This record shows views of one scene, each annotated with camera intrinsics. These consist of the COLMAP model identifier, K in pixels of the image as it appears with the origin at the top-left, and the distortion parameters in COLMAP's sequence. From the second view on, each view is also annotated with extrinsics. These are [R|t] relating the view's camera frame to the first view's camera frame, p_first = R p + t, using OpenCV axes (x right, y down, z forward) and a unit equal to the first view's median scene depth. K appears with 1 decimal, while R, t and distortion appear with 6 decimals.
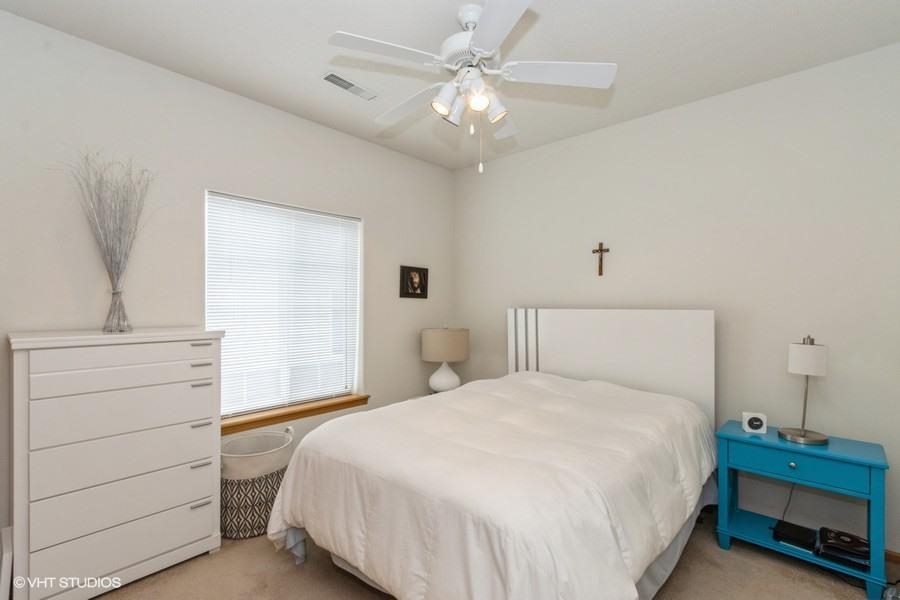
lens RADIAL K [[416.5, 0, 447.5], [0, 416.5, 302.8], [0, 0, 1]] dist [-0.001397, -0.001056]
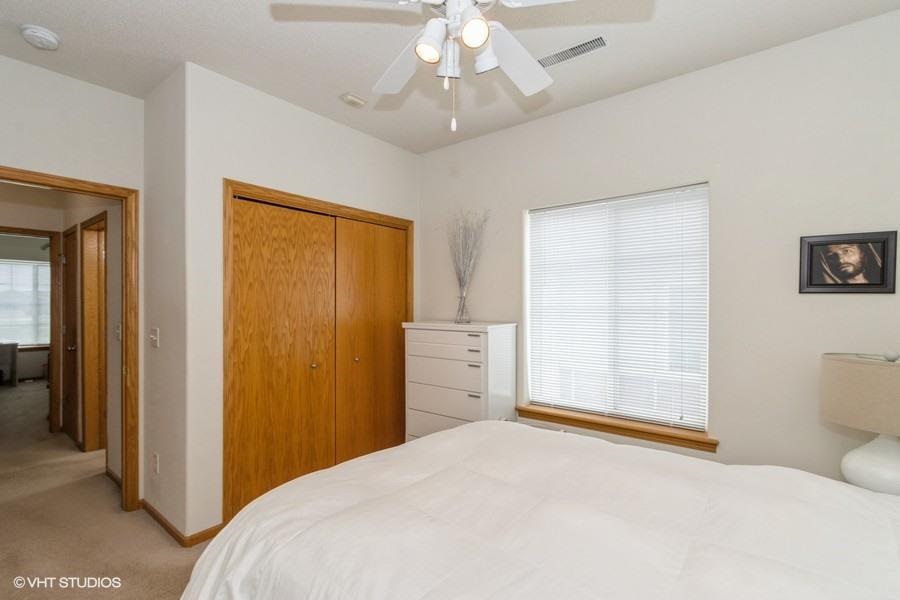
lens RADIAL K [[416.5, 0, 447.4], [0, 416.5, 303.4], [0, 0, 1]] dist [-0.001397, -0.001056]
pose [[0.069110, -0.010398, -0.997555, 0.494491], [-0.000124, 0.999946, -0.010431, 0.008478], [0.997609, 0.000845, 0.069105, 0.561466]]
